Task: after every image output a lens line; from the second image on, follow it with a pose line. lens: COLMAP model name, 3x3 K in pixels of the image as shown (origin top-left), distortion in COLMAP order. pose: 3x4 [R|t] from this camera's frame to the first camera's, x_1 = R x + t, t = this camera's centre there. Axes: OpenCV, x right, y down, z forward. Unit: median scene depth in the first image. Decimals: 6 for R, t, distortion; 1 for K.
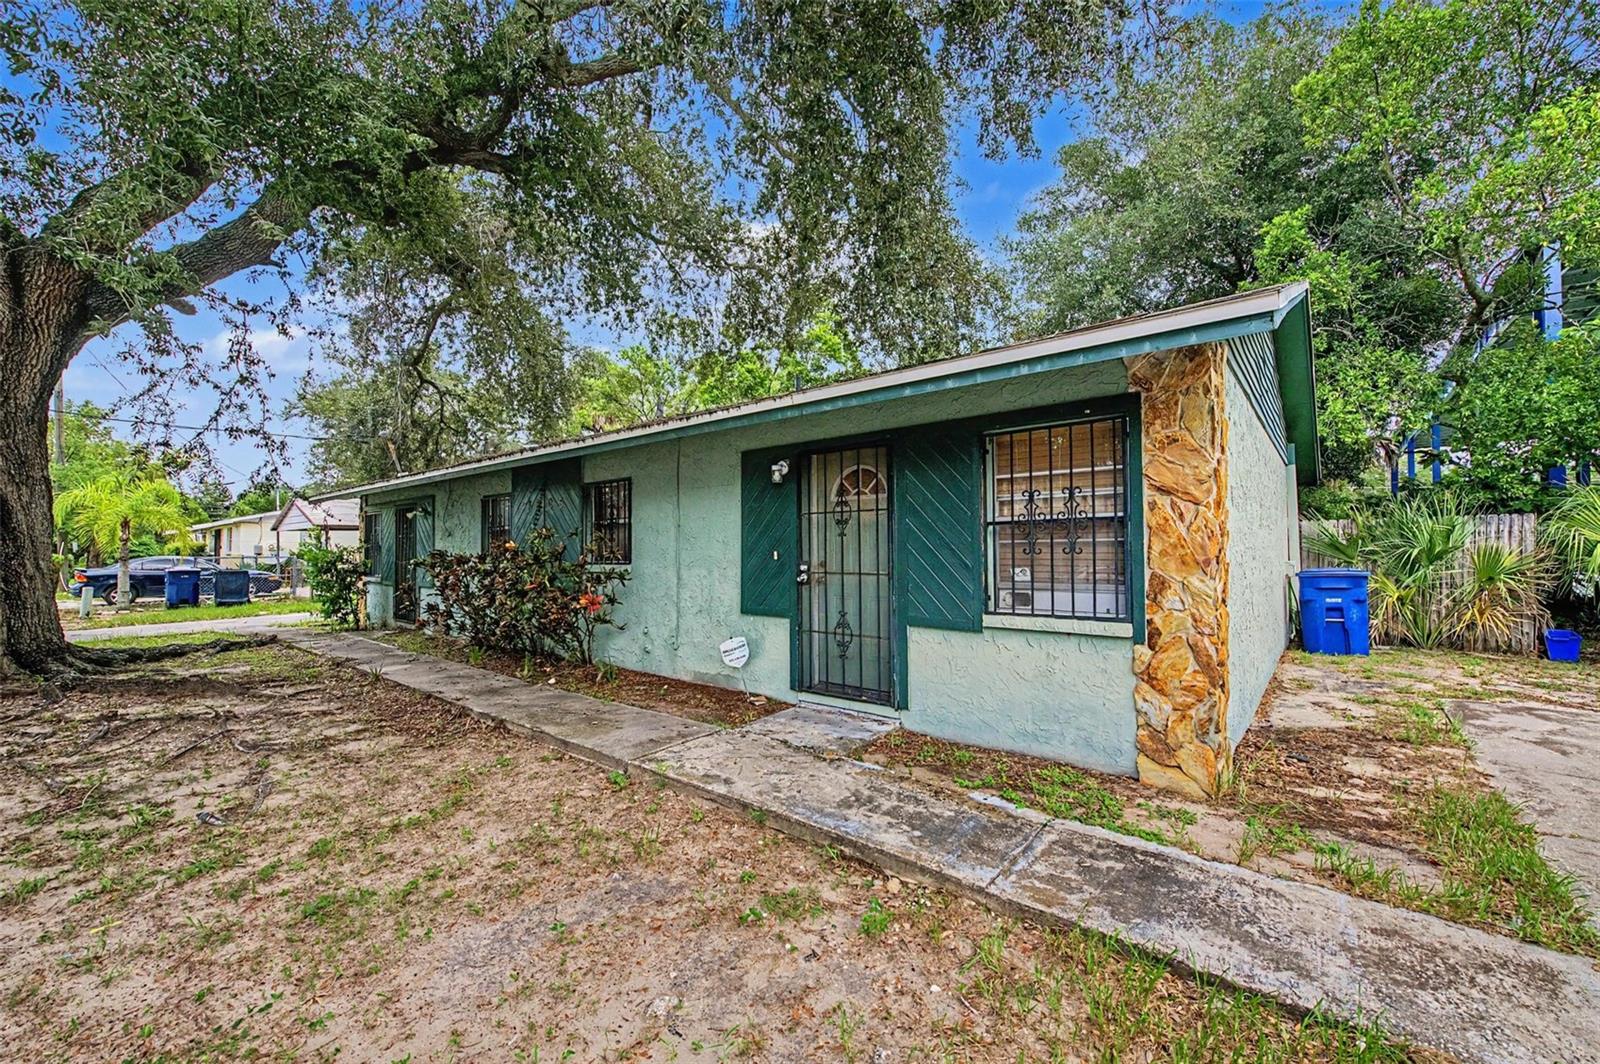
lens RADIAL K [[637.2, 0, 800.5], [0, 637.2, 534.5], [0, 0, 1]] dist [0.003726, -0.000525]
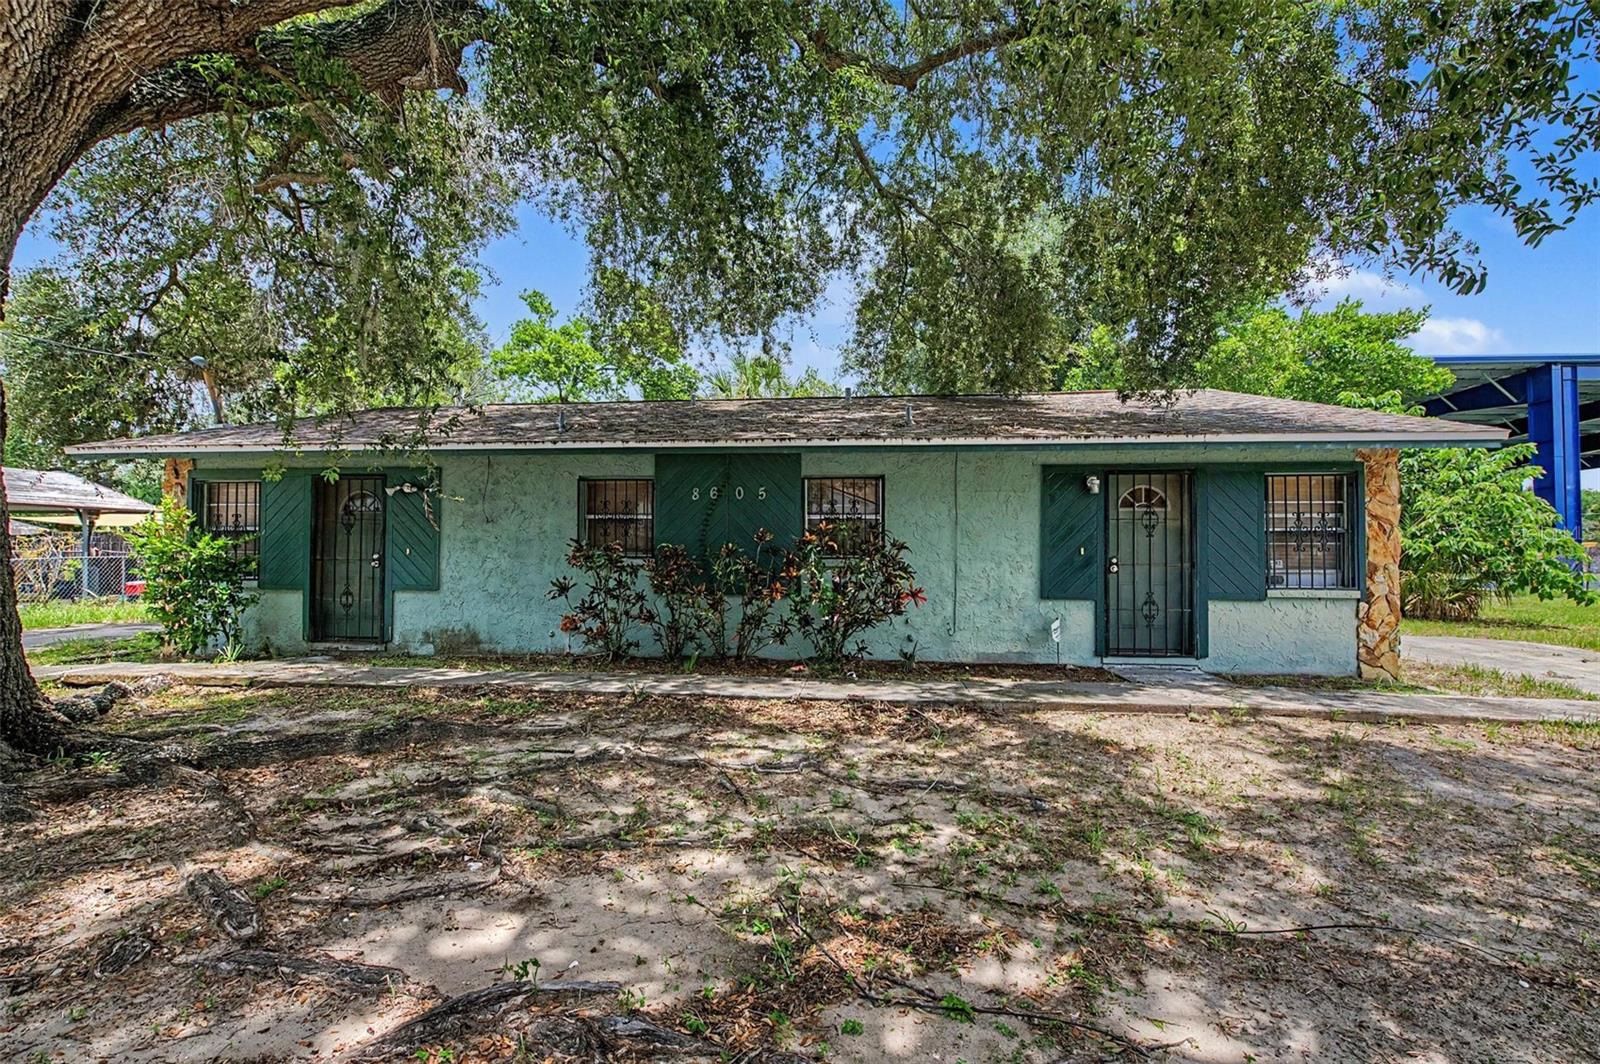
lens RADIAL K [[634.1, 0, 799.6], [0, 634.1, 538.6], [0, 0, 1]] dist [-0.001182, -0.000070]
pose [[0.824732, 0.021677, 0.565108, -1.311292], [-0.025363, 0.999677, -0.001332, 0.026420], [-0.564955, -0.013235, 0.825016, 0.309401]]
